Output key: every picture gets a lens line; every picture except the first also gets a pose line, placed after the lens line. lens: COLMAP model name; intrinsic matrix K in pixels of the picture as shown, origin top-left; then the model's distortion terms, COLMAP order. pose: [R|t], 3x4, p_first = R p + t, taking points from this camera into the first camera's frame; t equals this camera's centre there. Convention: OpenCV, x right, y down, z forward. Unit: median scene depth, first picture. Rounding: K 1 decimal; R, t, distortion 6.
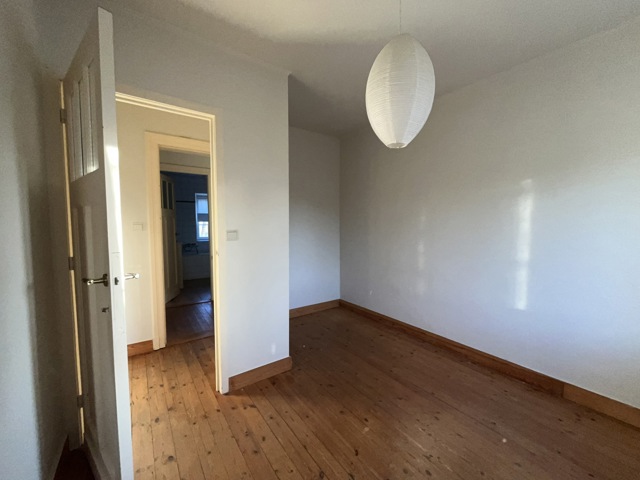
lens RADIAL K [[259.2, 0, 322.0], [0, 259.2, 239.5], [0, 0, 1]] dist [-0.000744, -0.000229]
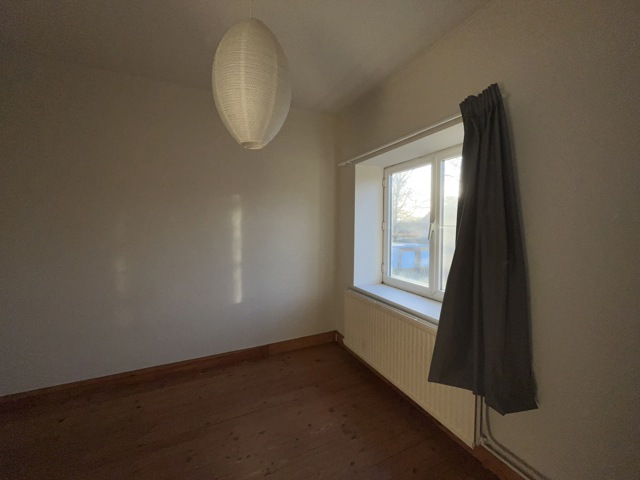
lens RADIAL K [[259.2, 0, 322.0], [0, 259.2, 239.5], [0, 0, 1]] dist [-0.000744, -0.000229]
pose [[0.195895, -0.055609, 0.979047, -0.316043], [0.072930, 0.996452, 0.042005, -0.044647], [-0.977909, 0.063173, 0.199256, 0.375674]]
